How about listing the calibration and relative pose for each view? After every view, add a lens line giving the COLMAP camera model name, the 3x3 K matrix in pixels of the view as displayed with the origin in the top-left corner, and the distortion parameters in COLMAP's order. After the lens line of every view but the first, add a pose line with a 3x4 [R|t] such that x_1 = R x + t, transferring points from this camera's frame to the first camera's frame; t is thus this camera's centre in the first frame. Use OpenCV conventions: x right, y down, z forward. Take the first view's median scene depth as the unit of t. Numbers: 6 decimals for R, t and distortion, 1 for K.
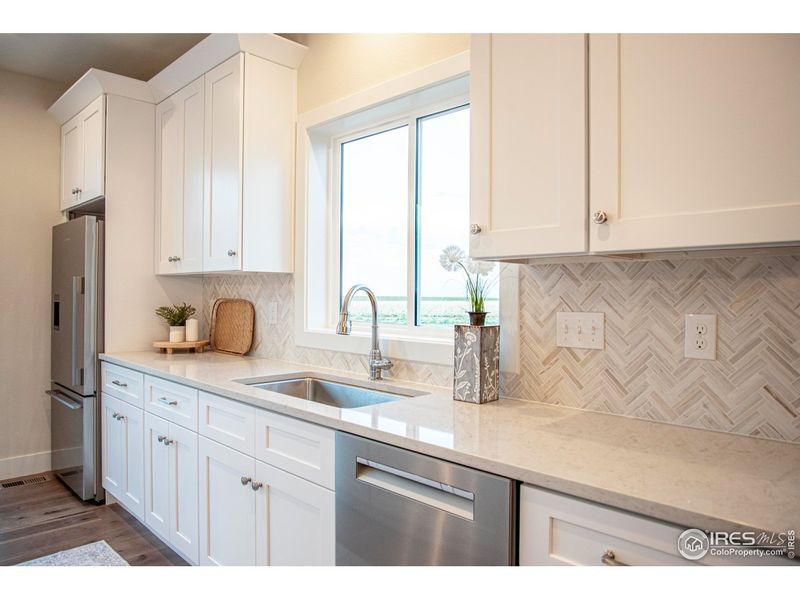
lens RADIAL K [[566.5, 0, 397.1], [0, 566.5, 294.0], [0, 0, 1]] dist [-0.032652, 0.007800]
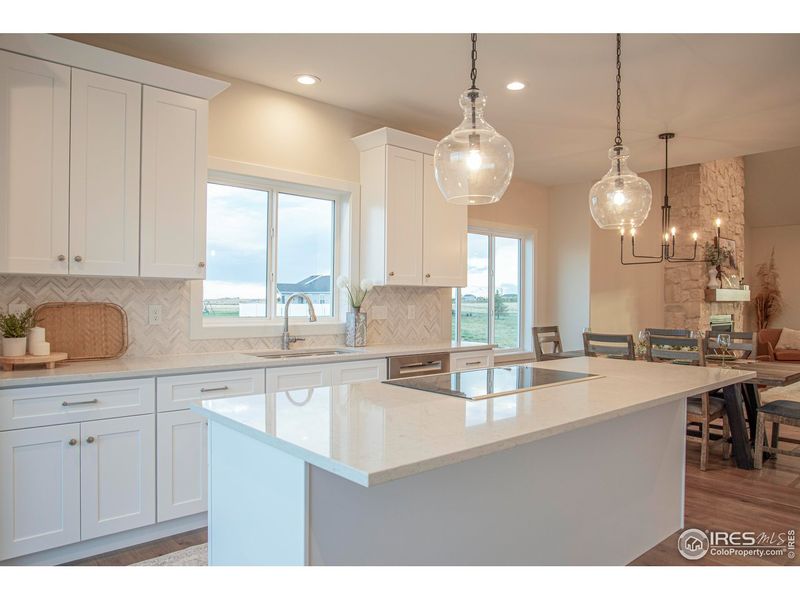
lens RADIAL K [[566.5, 0, 393.5], [0, 566.5, 300.8], [0, 0, 1]] dist [-0.032652, 0.007800]
pose [[0.047695, -0.012646, 0.998782, -2.029910], [-0.012115, 0.999839, 0.013238, -0.022316], [-0.998788, -0.012731, 0.047534, 0.735461]]
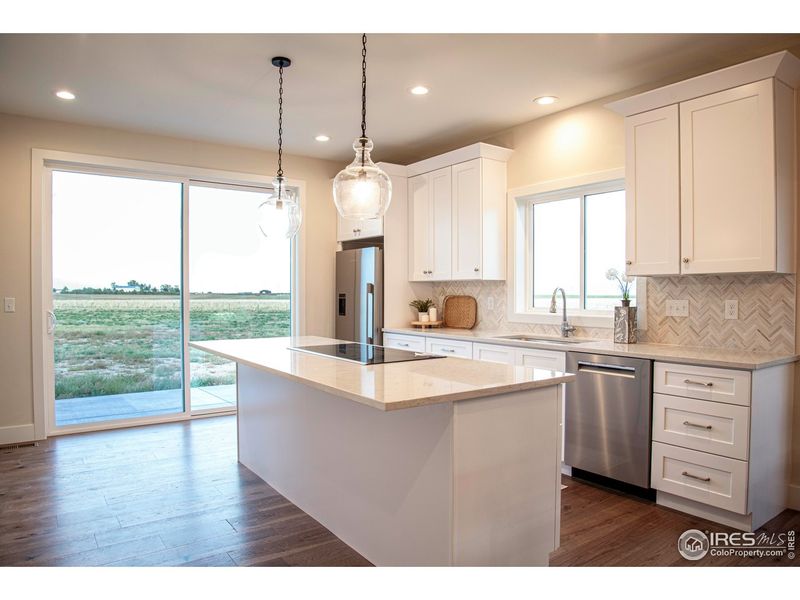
lens RADIAL K [[566.5, 0, 412.5], [0, 566.5, 301.0], [0, 0, 1]] dist [-0.032652, 0.007800]
pose [[0.991122, -0.006347, -0.132806, -0.349726], [0.008615, 0.999827, 0.016508, -0.006427], [0.132678, -0.017505, 0.991005, -1.124801]]
